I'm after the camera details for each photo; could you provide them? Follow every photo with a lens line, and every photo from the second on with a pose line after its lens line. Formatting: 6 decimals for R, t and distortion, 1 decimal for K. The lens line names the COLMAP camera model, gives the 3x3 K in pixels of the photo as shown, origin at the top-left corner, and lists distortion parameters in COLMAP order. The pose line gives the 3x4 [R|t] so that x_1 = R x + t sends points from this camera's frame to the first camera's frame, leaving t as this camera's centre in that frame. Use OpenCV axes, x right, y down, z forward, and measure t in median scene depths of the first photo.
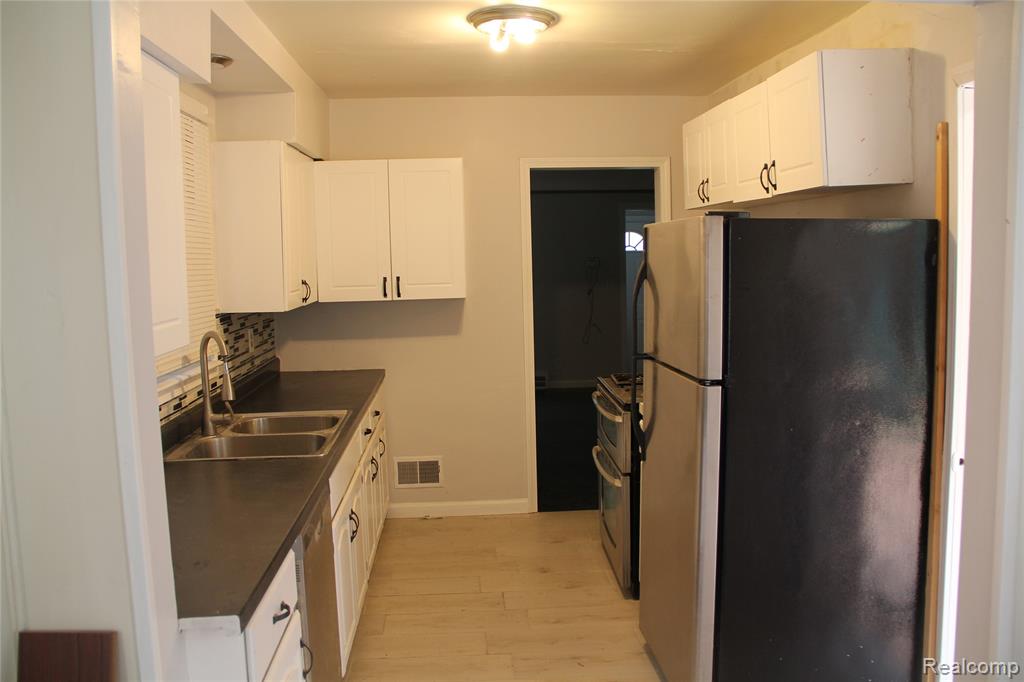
lens RADIAL K [[861.3, 0, 514.1], [0, 861.3, 337.2], [0, 0, 1]] dist [-0.173560, 0.136393]
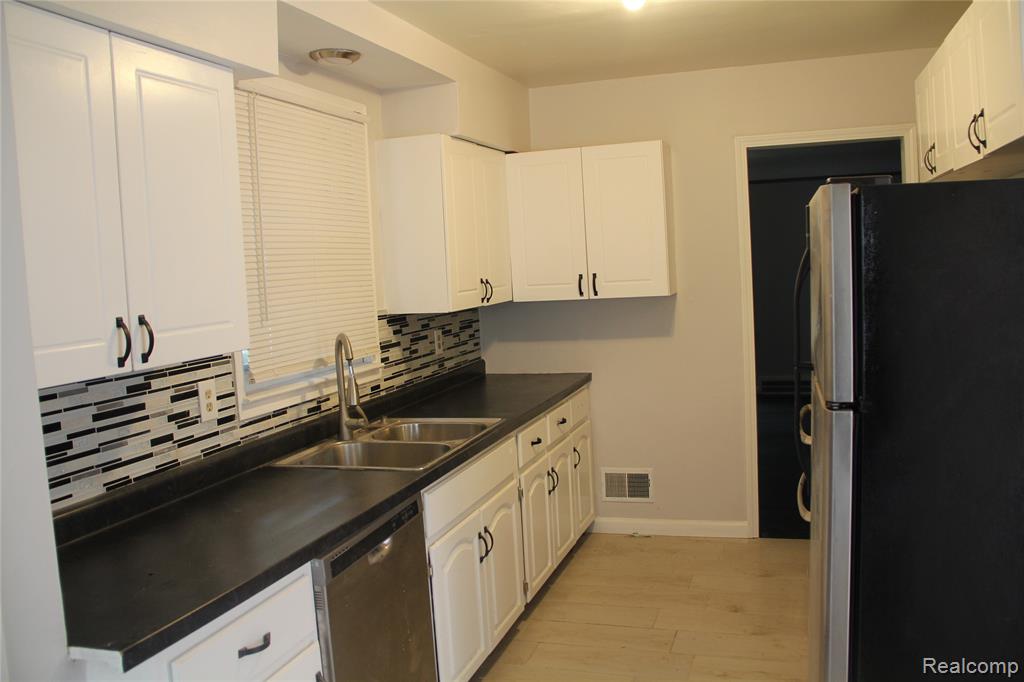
lens RADIAL K [[861.3, 0, 509.0], [0, 861.3, 334.2], [0, 0, 1]] dist [-0.173560, 0.136393]
pose [[0.924822, 0.003223, -0.380386, 0.143933], [-0.003635, 0.999993, -0.000365, -0.004956], [0.380383, 0.001721, 0.924828, 0.119770]]
